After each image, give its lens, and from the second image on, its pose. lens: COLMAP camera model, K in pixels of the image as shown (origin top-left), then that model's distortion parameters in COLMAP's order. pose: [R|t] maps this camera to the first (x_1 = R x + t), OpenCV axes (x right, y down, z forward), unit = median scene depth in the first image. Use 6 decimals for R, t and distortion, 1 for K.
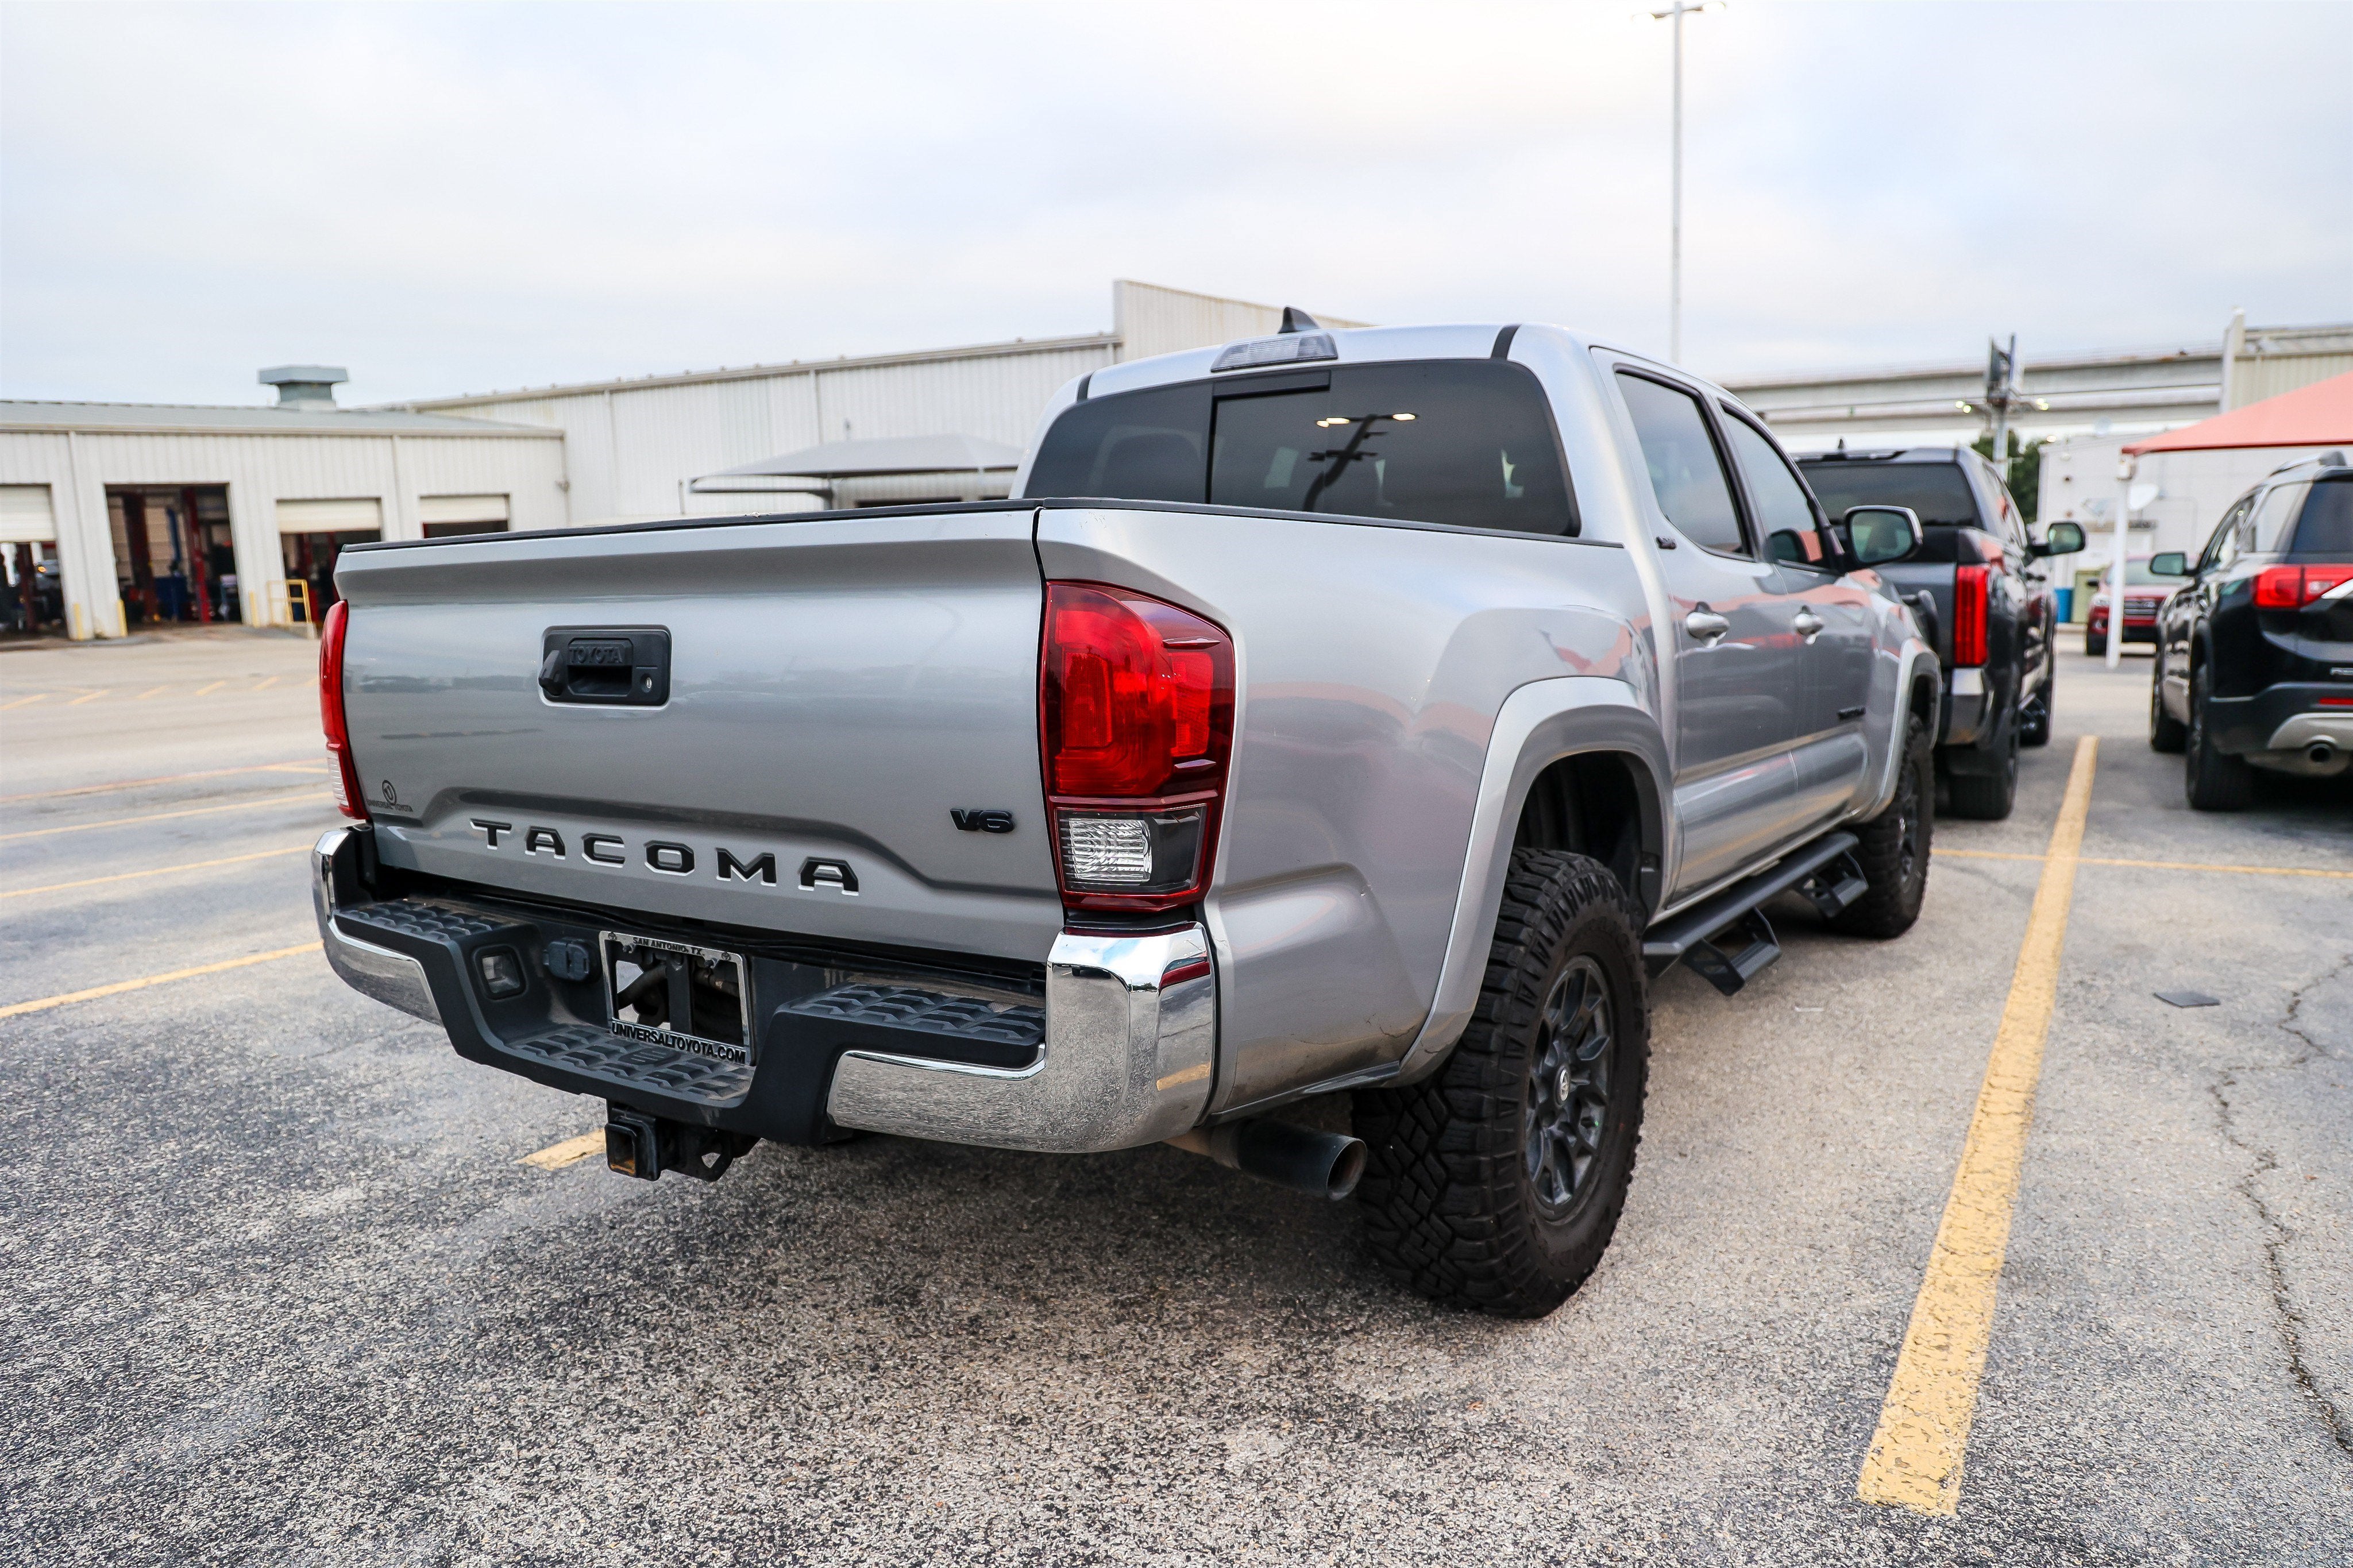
lens RADIAL K [[1617.4, 0, 1182.0], [0, 1617.4, 786.9], [0, 0, 1]] dist [-0.091646, 0.062892]
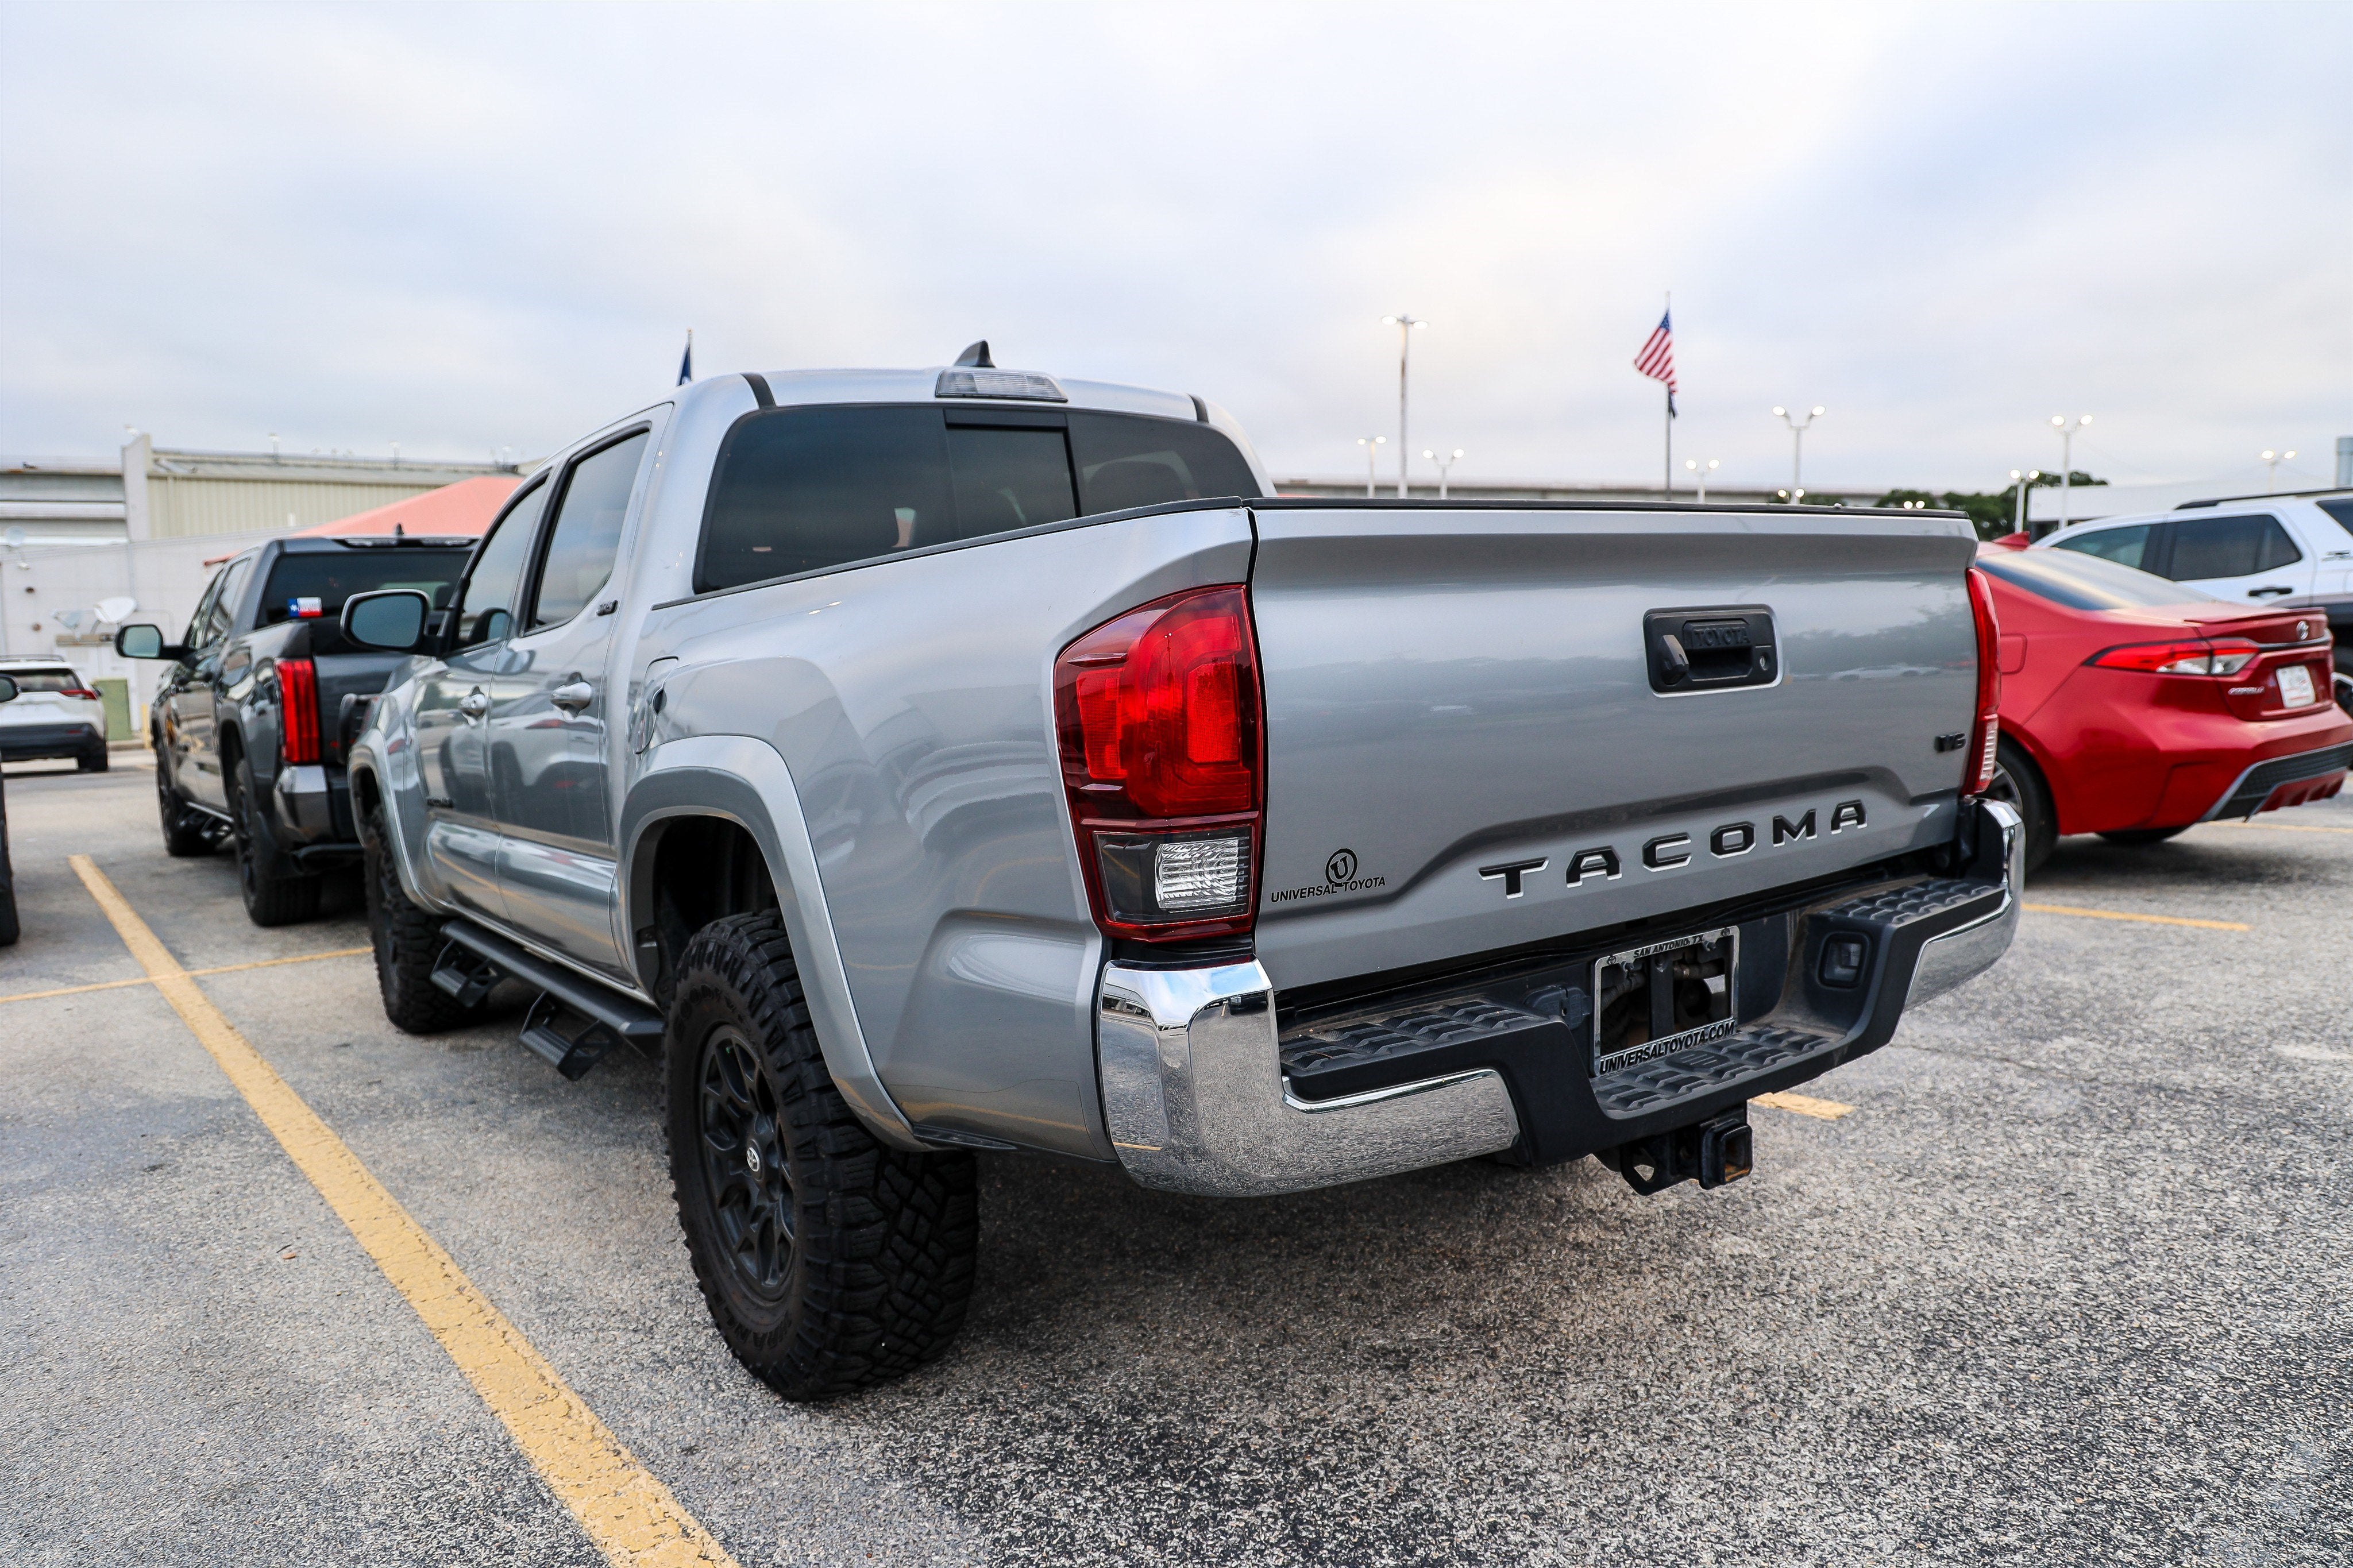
lens RADIAL K [[1617.4, 0, 1182.0], [0, 1617.4, 786.9], [0, 0, 1]] dist [-0.091646, 0.062892]
pose [[0.349770, -0.087191, 0.932769, -1.321741], [0.156967, 0.987039, 0.033404, -0.072825], [-0.923592, 0.134731, 0.358923, 0.921736]]
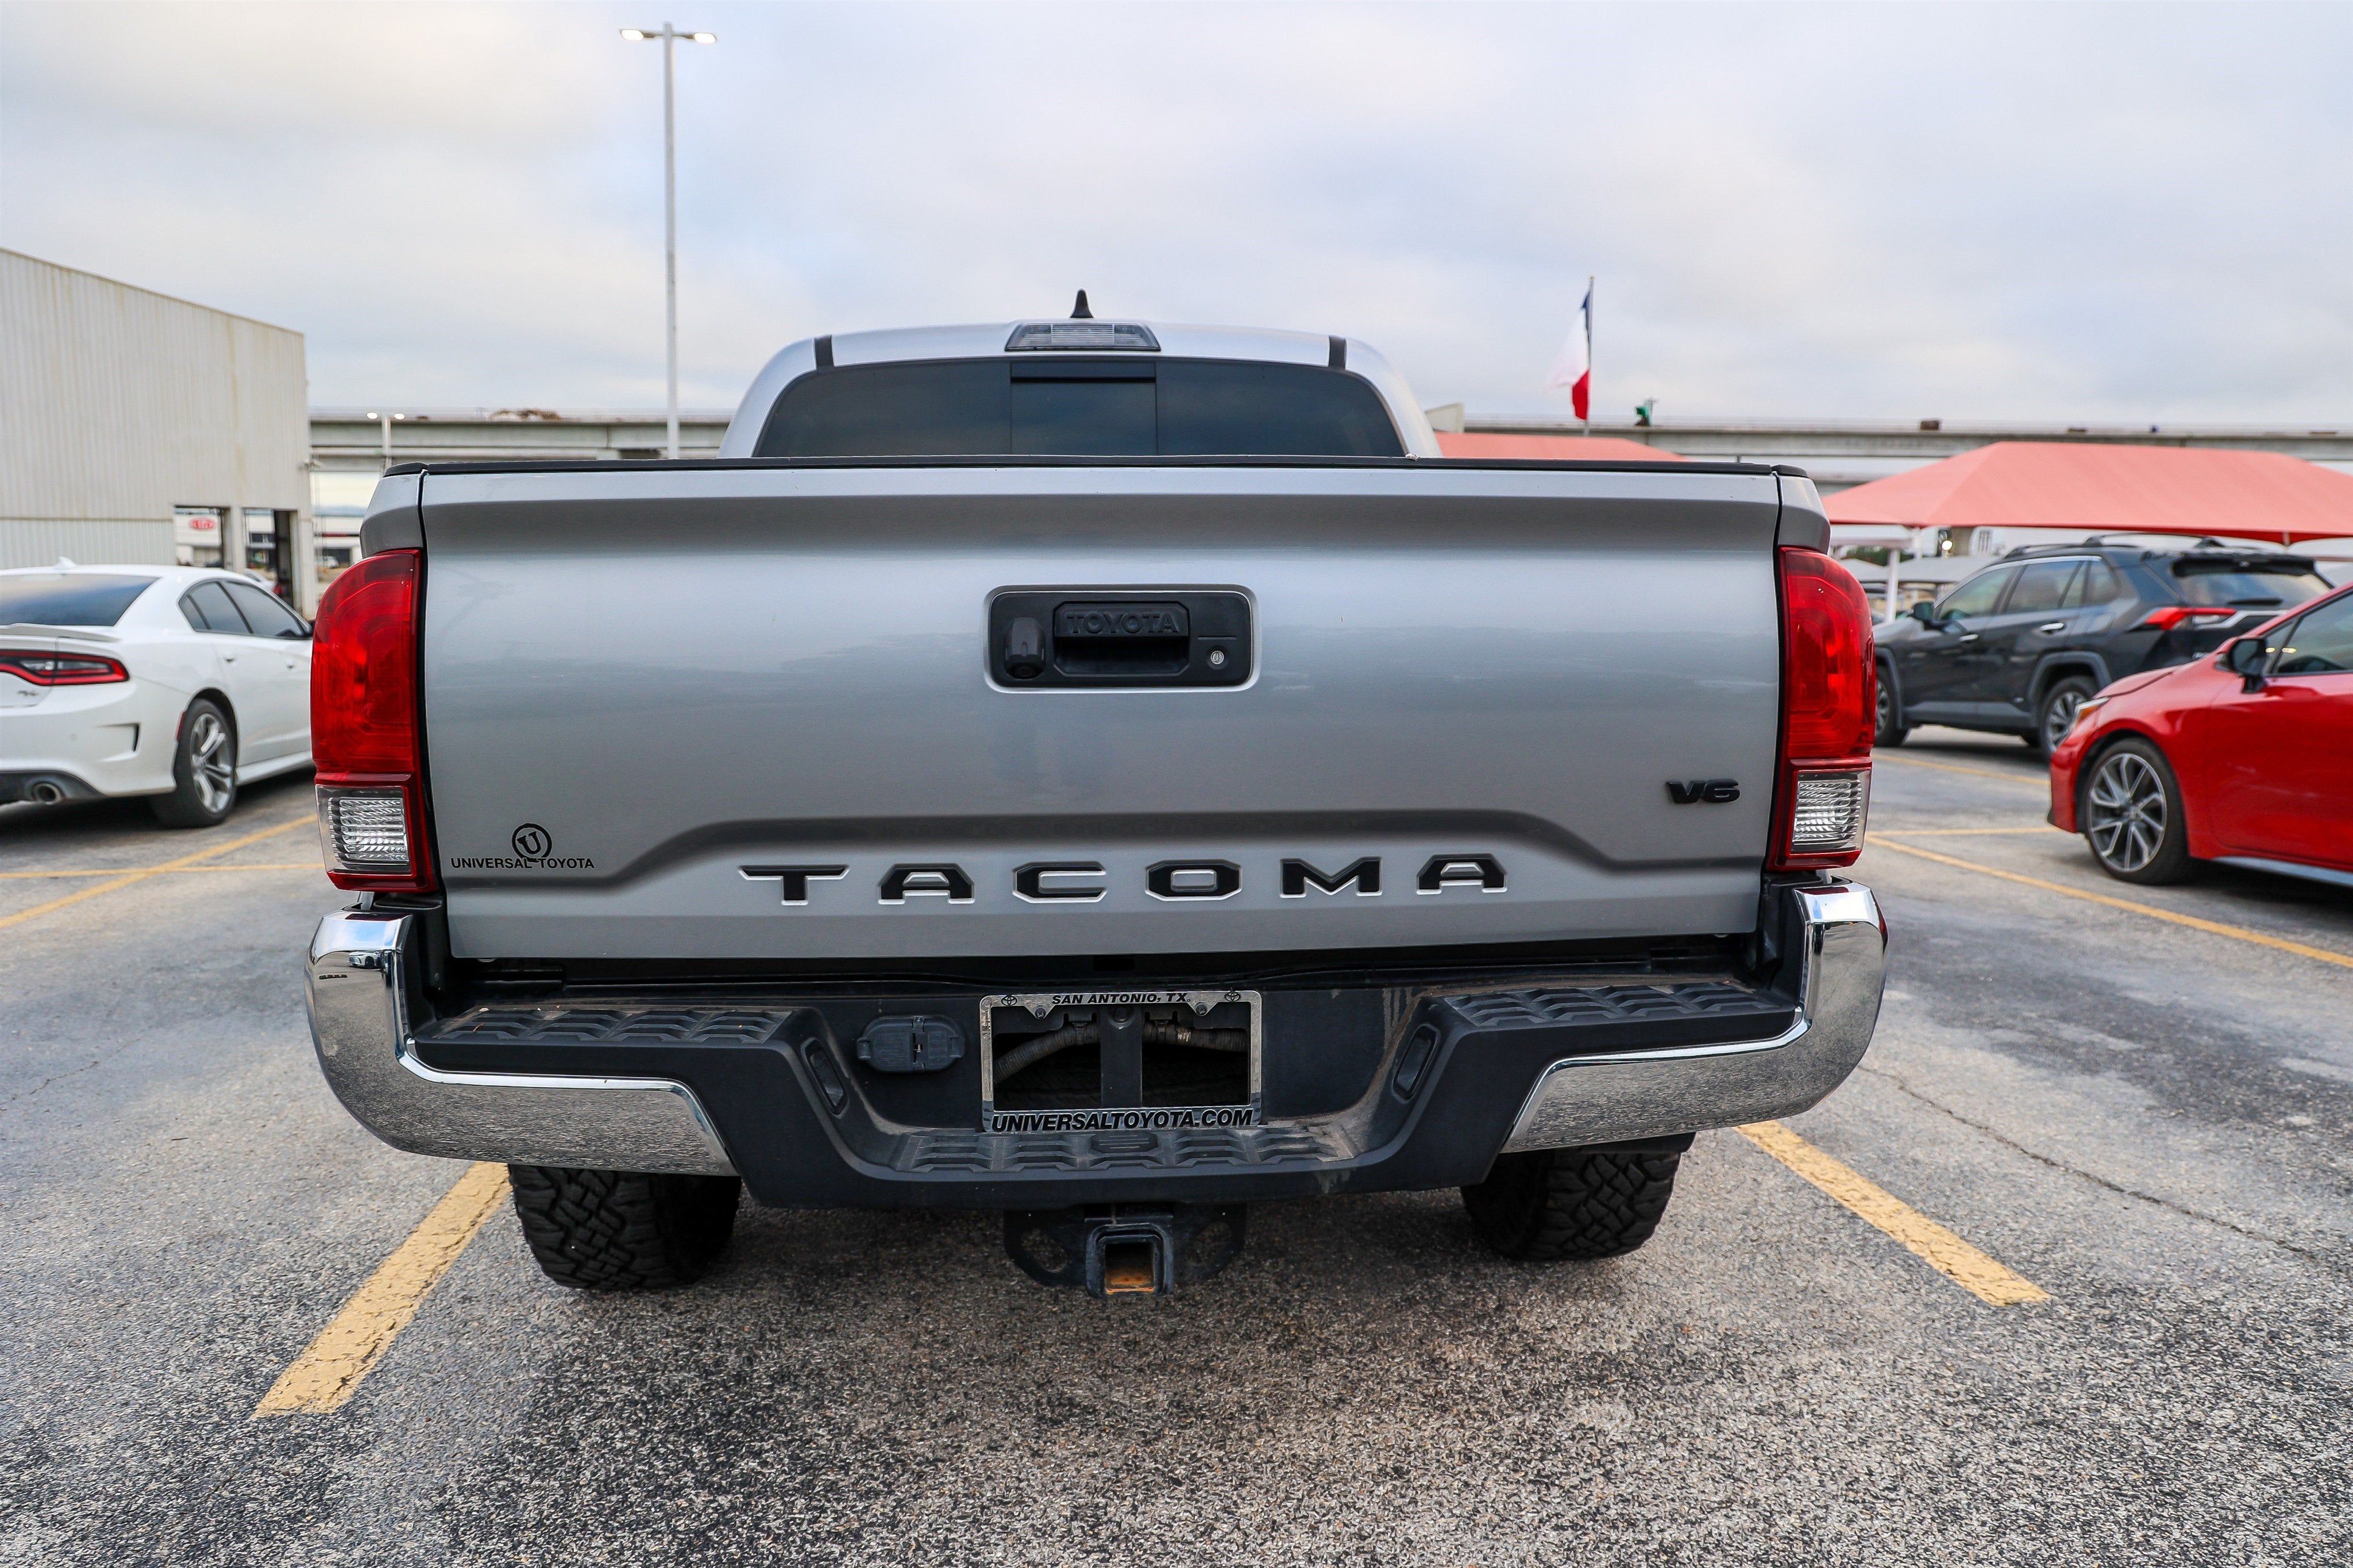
lens RADIAL K [[1659.4, 0, 1181.4], [0, 1659.4, 784.2], [0, 0, 1]] dist [-0.100587, 0.080439]
pose [[0.786072, -0.048699, 0.616214, -0.800621], [0.066429, 0.997774, -0.005887, 0.001402], [-0.614556, 0.045562, 0.787557, 0.341346]]
